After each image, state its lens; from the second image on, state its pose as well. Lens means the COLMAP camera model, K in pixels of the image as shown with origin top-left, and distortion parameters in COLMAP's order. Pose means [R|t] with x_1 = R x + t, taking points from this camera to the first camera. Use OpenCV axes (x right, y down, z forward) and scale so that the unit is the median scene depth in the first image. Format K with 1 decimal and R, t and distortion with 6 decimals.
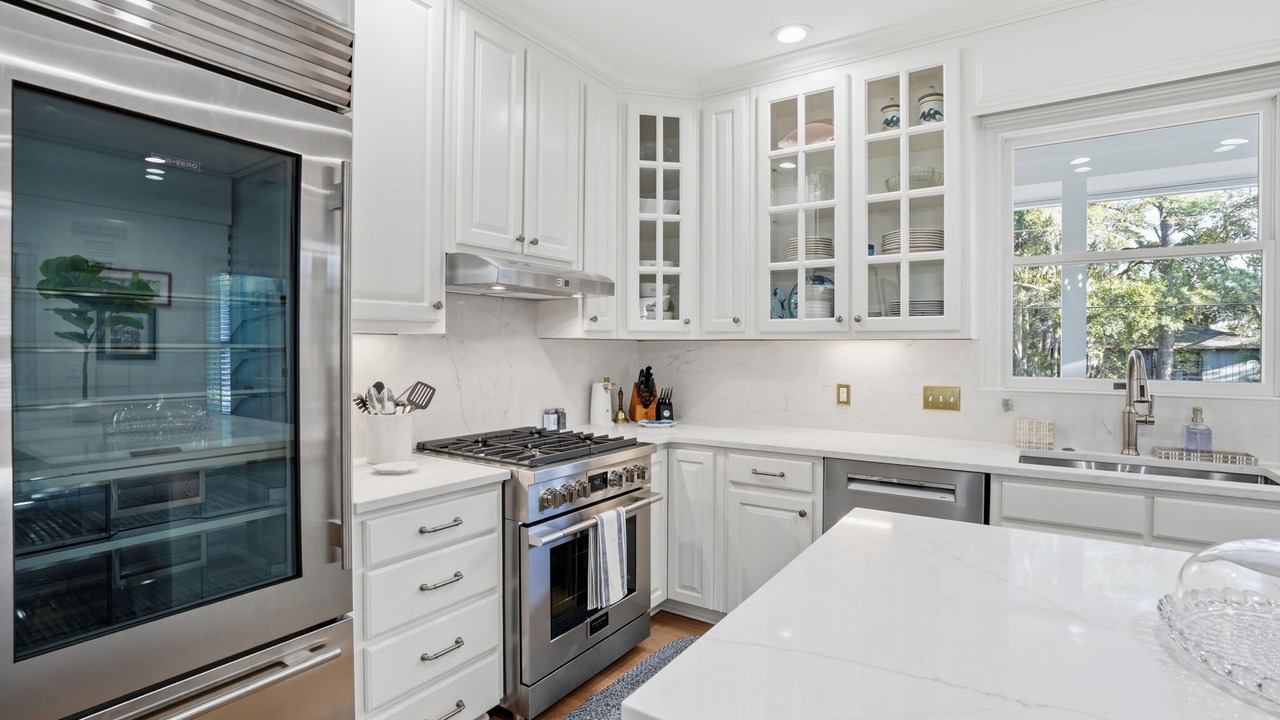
lens RADIAL K [[607.9, 0, 641.2], [0, 607.9, 353.9], [0, 0, 1]] dist [-0.043656, 0.013387]
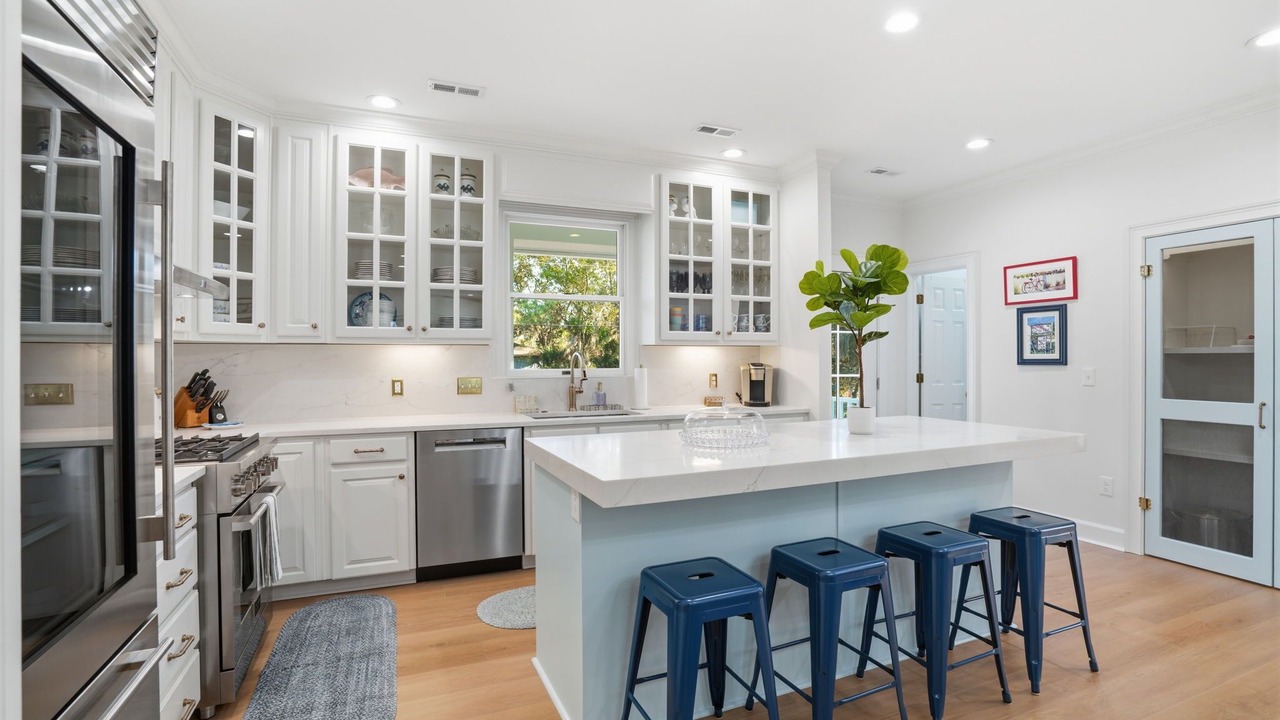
lens RADIAL K [[607.9, 0, 637.4], [0, 607.9, 358.5], [0, 0, 1]] dist [-0.043656, 0.013387]
pose [[0.543792, -0.005833, 0.839199, -0.523688], [0.012147, 0.999926, -0.000920, 0.015759], [-0.839132, 0.010694, 0.543823, -0.131268]]
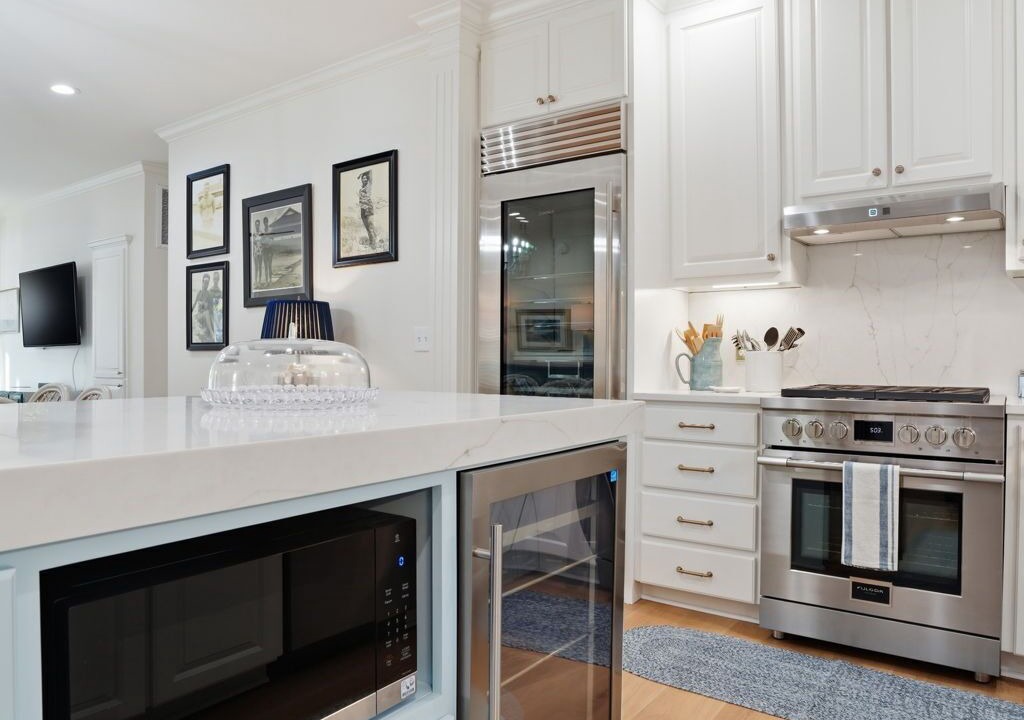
lens RADIAL K [[720.2, 0, 517.9], [0, 720.2, 360.9], [0, 0, 1]] dist [-0.058170, 0.027096]
pose [[-0.018465, -0.000899, -0.999829, 0.853959], [-0.014727, 0.999891, -0.000628, 0.103863], [0.999721, 0.014713, -0.018477, 0.441388]]
